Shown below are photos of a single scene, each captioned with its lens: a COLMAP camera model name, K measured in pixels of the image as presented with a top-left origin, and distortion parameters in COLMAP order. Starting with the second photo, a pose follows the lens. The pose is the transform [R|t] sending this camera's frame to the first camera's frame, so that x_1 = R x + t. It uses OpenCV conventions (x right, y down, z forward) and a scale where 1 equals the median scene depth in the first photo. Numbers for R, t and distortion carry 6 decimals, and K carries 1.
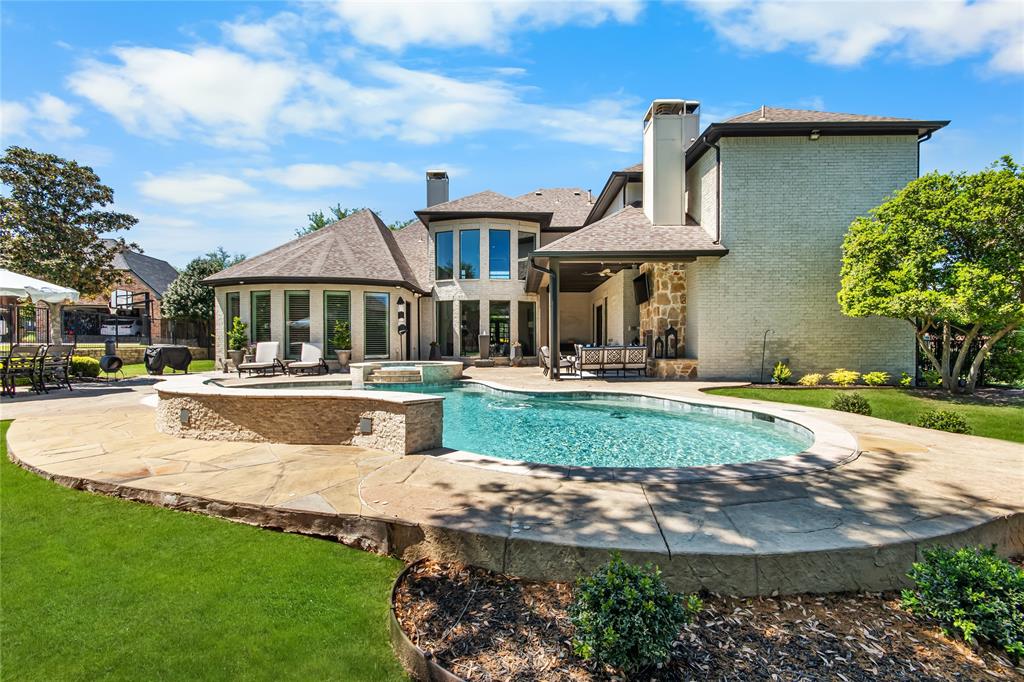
lens RADIAL K [[449.7, 0, 513.3], [0, 449.7, 346.9], [0, 0, 1]] dist [0.000638, 0.001425]
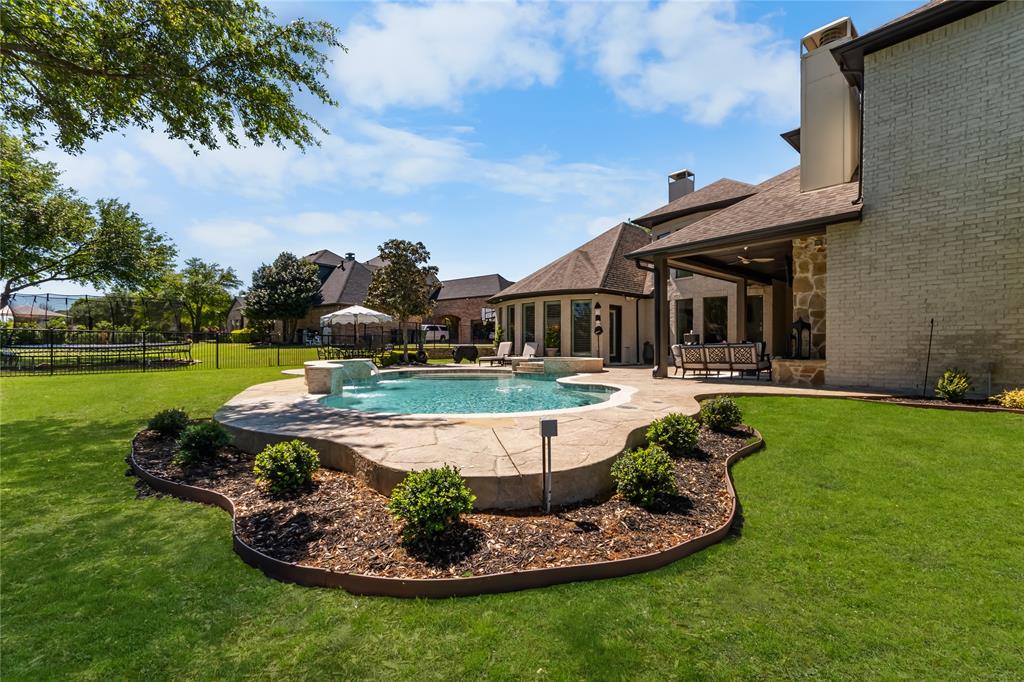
lens RADIAL K [[449.7, 0, 512.7], [0, 449.7, 343.8], [0, 0, 1]] dist [0.000638, 0.001425]
pose [[0.679075, -0.003013, -0.734063, 0.607377], [-0.004840, 0.999951, -0.008581, 0.008250], [0.734053, 0.009379, 0.679027, 0.090724]]
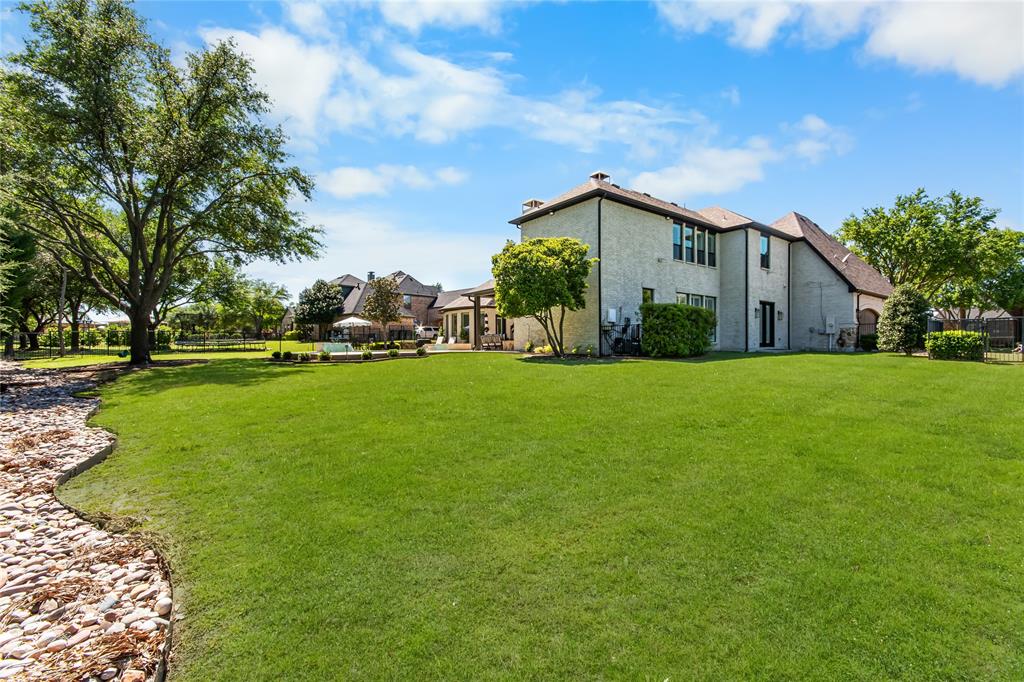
lens RADIAL K [[449.7, 0, 506.5], [0, 449.7, 339.1], [0, 0, 1]] dist [0.000638, 0.001425]
pose [[0.607327, -0.015719, -0.794297, 1.924852], [0.002467, 0.999837, -0.017900, 0.056692], [0.794448, 0.008912, 0.607266, -0.201149]]
